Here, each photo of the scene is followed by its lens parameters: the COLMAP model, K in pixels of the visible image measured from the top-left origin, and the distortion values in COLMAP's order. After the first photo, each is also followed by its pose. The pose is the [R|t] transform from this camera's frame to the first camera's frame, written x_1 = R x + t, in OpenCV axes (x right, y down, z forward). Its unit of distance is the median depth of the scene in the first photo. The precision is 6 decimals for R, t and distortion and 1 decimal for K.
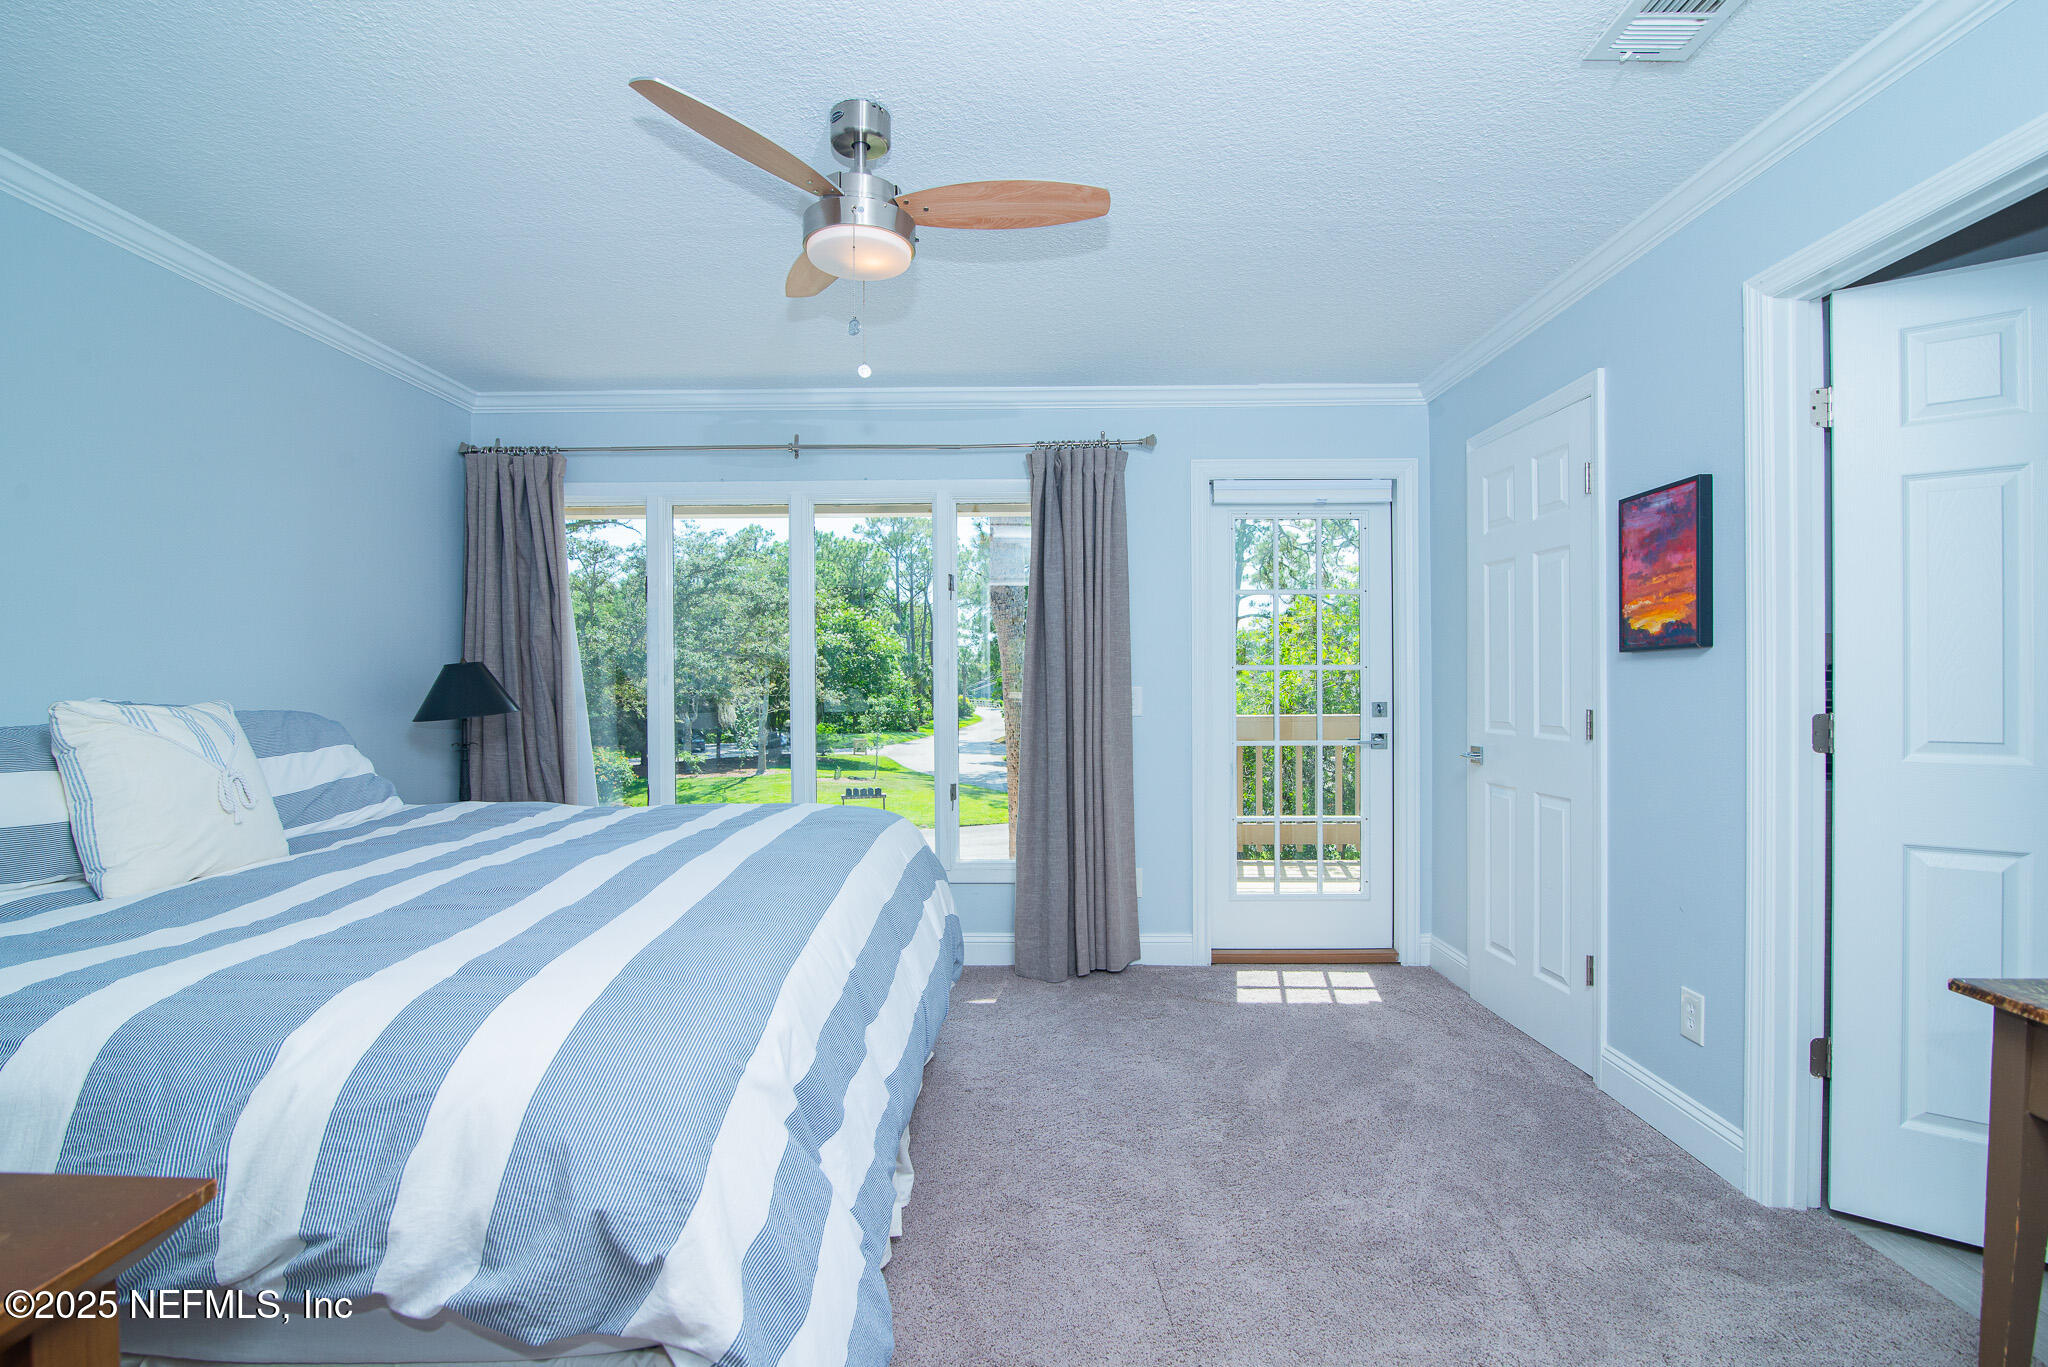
lens RADIAL K [[937.7, 0, 1019.3], [0, 937.7, 681.9], [0, 0, 1]] dist [-0.020118, 0.001856]
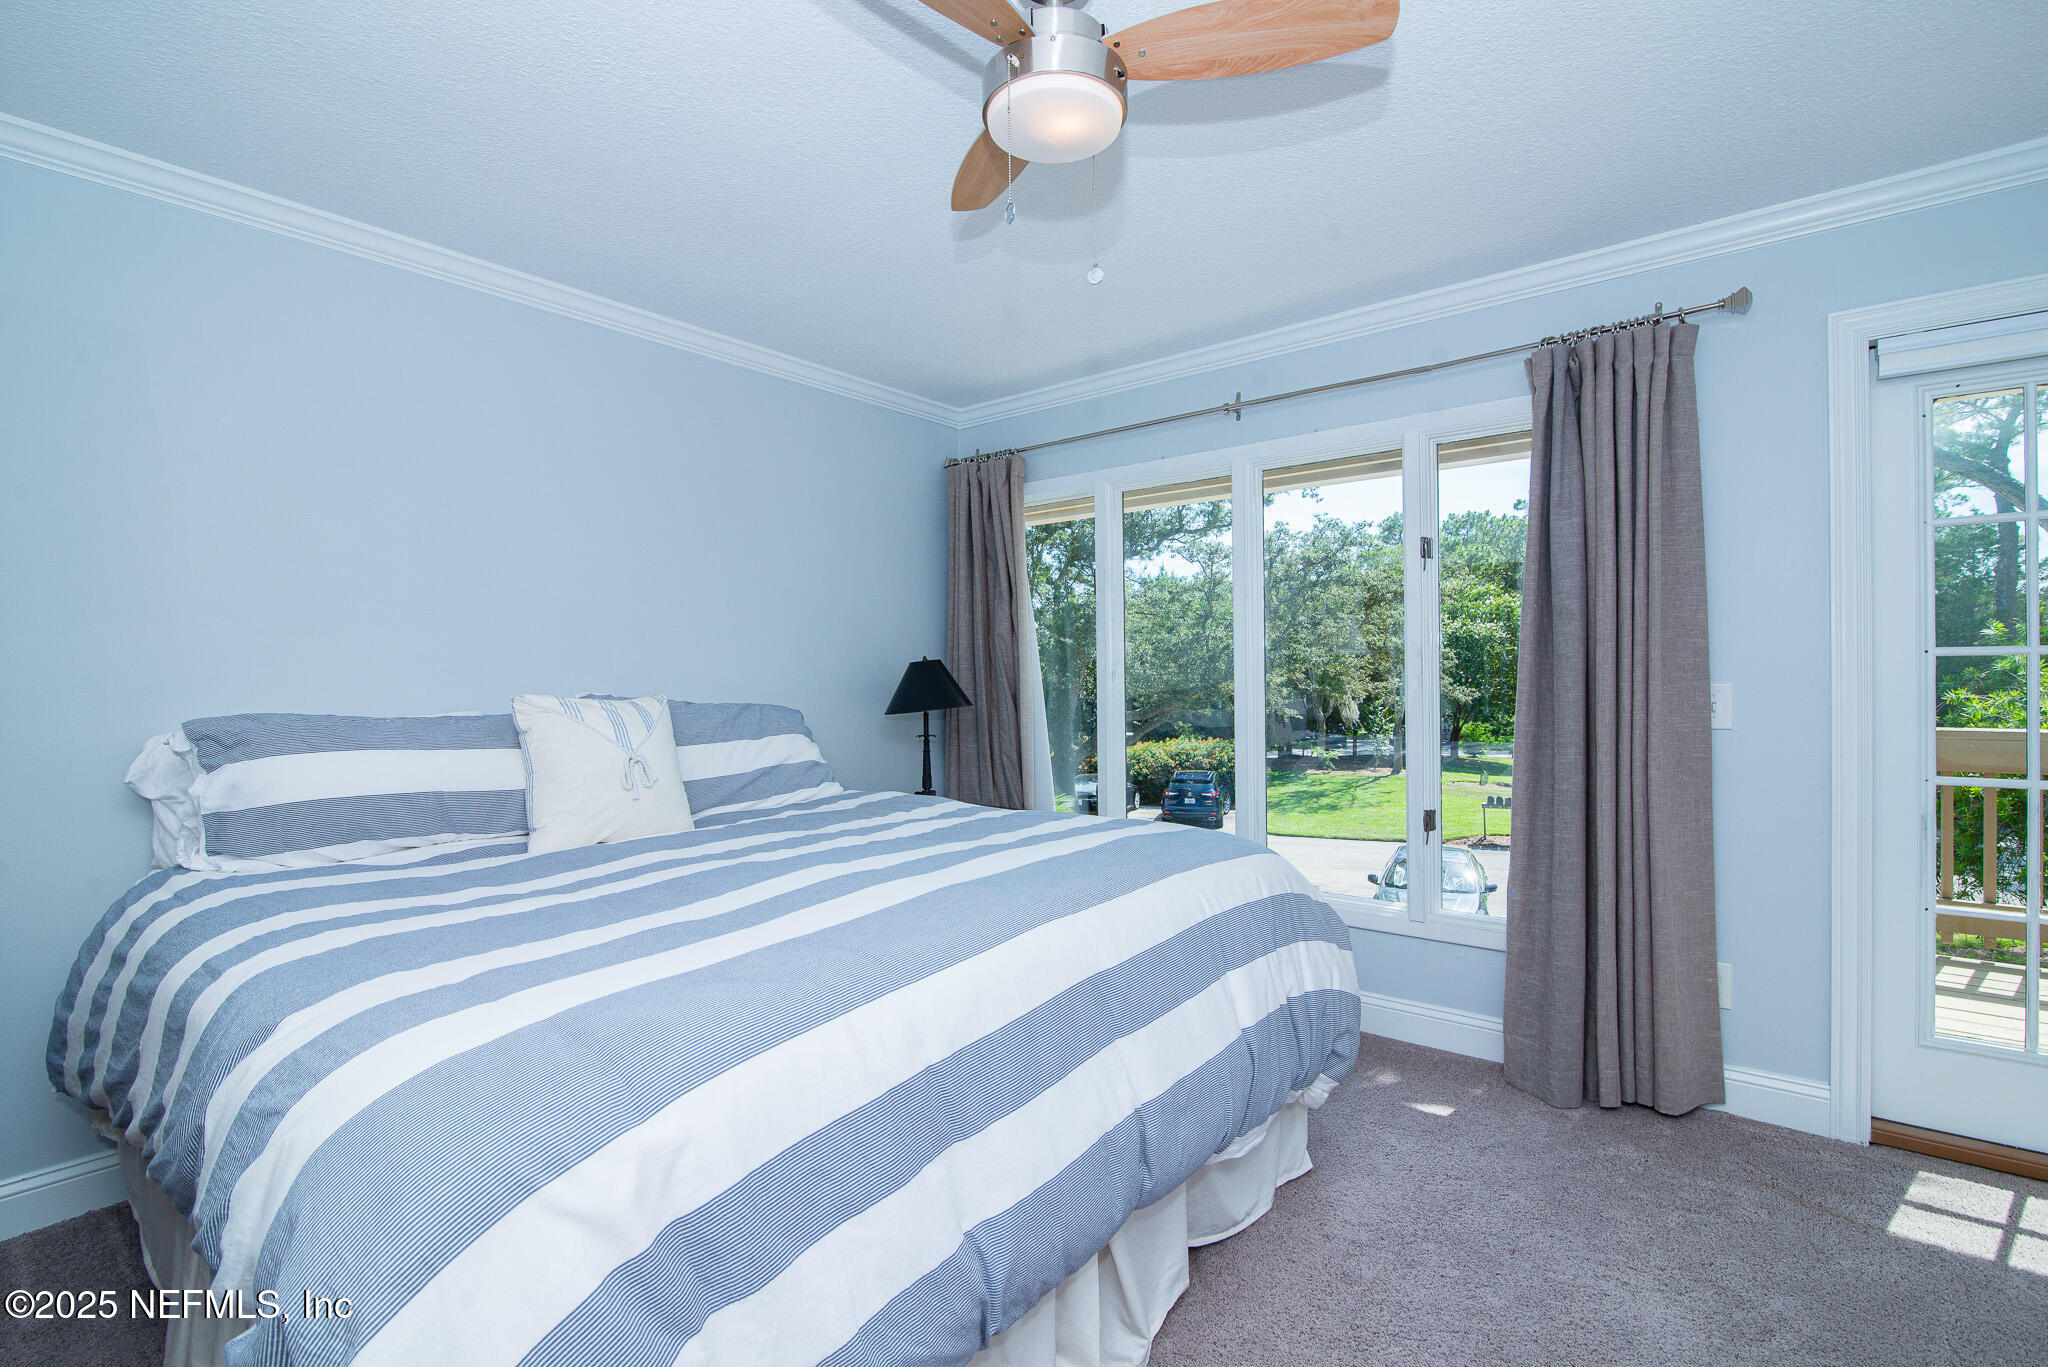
lens RADIAL K [[937.7, 0, 1019.3], [0, 937.7, 681.9], [0, 0, 1]] dist [-0.020118, 0.001856]
pose [[0.781911, 0.000278, -0.623390, 0.149917], [0.002906, 0.999987, 0.004091, -0.000134], [0.623384, -0.005010, 0.781900, 0.201551]]
